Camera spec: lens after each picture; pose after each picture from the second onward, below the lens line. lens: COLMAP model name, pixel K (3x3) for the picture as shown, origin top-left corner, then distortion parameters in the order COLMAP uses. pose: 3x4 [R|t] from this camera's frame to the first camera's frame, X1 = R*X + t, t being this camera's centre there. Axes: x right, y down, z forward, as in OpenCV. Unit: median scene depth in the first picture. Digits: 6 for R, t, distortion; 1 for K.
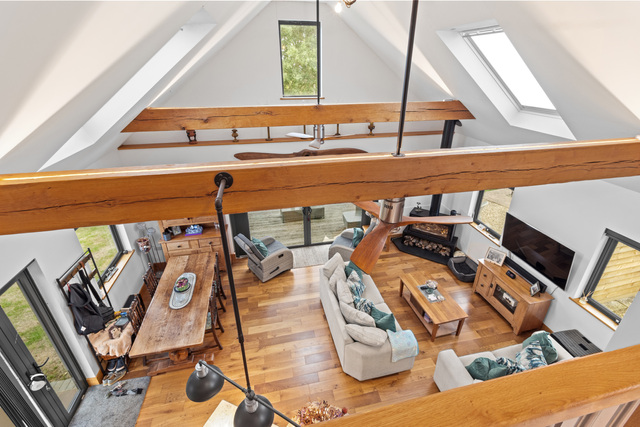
lens RADIAL K [[297.1, 0, 328.0], [0, 297.1, 202.5], [0, 0, 1]] dist [0.001300, 0.000768]
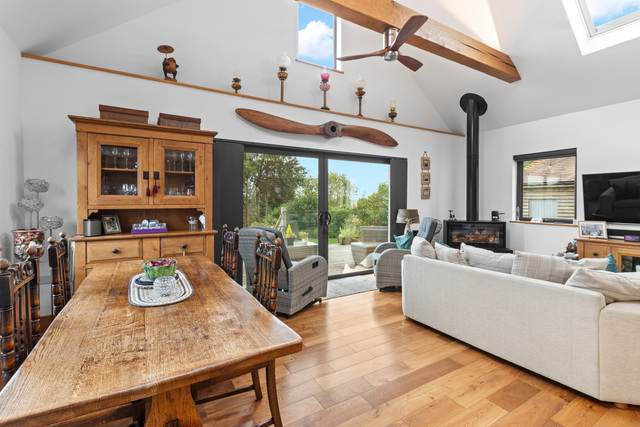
lens RADIAL K [[297.1, 0, 325.2], [0, 297.1, 203.3], [0, 0, 1]] dist [0.001300, 0.000768]
pose [[0.949594, -0.005923, 0.313427, -0.351700], [0.136257, 0.908235, -0.395656, 0.331875], [-0.282322, 0.418419, 0.863261, 0.486535]]
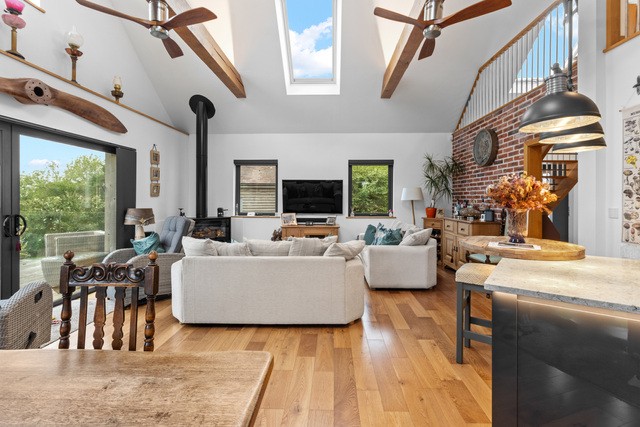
lens RADIAL K [[297.1, 0, 324.5], [0, 297.1, 199.5], [0, 0, 1]] dist [0.001300, 0.000768]
pose [[0.247045, -0.004632, 0.968993, -0.474303], [0.411153, 0.906010, -0.100493, 0.280175], [-0.877452, 0.423231, 0.225730, 0.595470]]
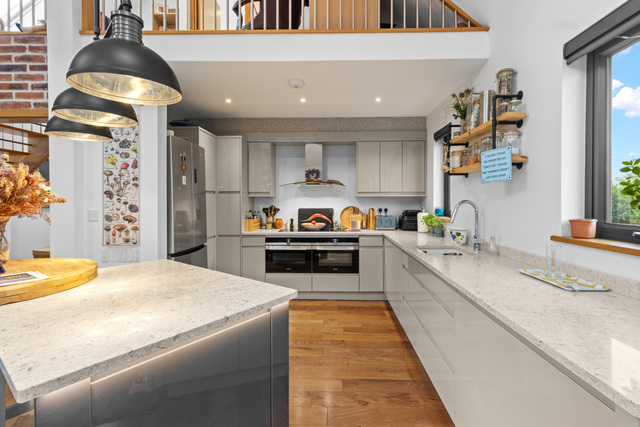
lens RADIAL K [[297.1, 0, 330.4], [0, 297.1, 204.0], [0, 0, 1]] dist [0.001300, 0.000768]
pose [[-0.970465, -0.006671, 0.241150, -0.339633], [0.098787, 0.900975, 0.422474, 0.276778], [-0.220089, 0.433819, -0.873706, 0.604177]]
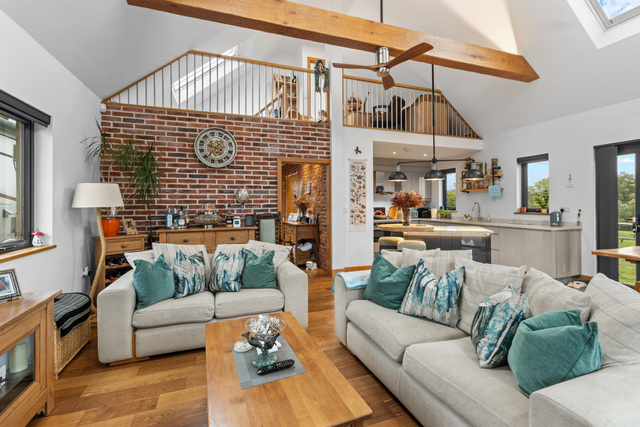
lens RADIAL K [[297.1, 0, 316.2], [0, 297.1, 202.2], [0, 0, 1]] dist [0.001300, 0.000768]
pose [[-0.991262, 0.001682, -0.131900, 0.331156], [-0.053719, 0.908102, 0.415288, 0.033048], [0.120477, 0.418745, -0.900077, 1.132534]]
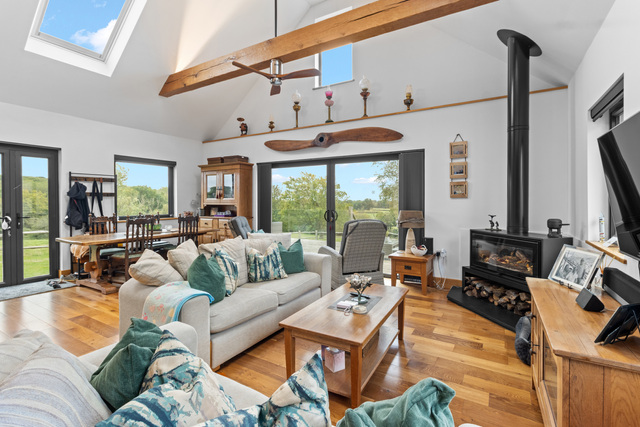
lens RADIAL K [[297.1, 0, 325.4], [0, 297.1, 201.8], [0, 0, 1]] dist [0.001300, 0.000768]
pose [[0.728064, -0.000861, -0.685508, 0.578019], [-0.289504, 0.906060, -0.308614, 0.299925], [0.621377, 0.423148, 0.659421, 0.560696]]
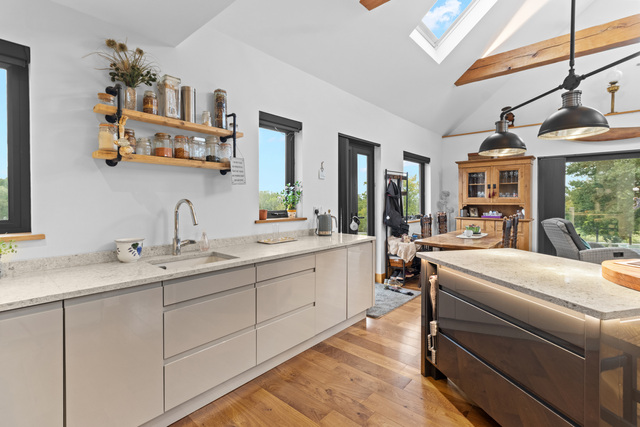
lens RADIAL K [[297.1, 0, 325.6], [0, 297.1, 203.6], [0, 0, 1]] dist [0.001300, 0.000768]
pose [[0.594575, 0.004879, -0.804025, -0.009616], [-0.340465, 0.907434, -0.246267, 0.515024], [0.728398, 0.420167, 0.541199, 0.101883]]
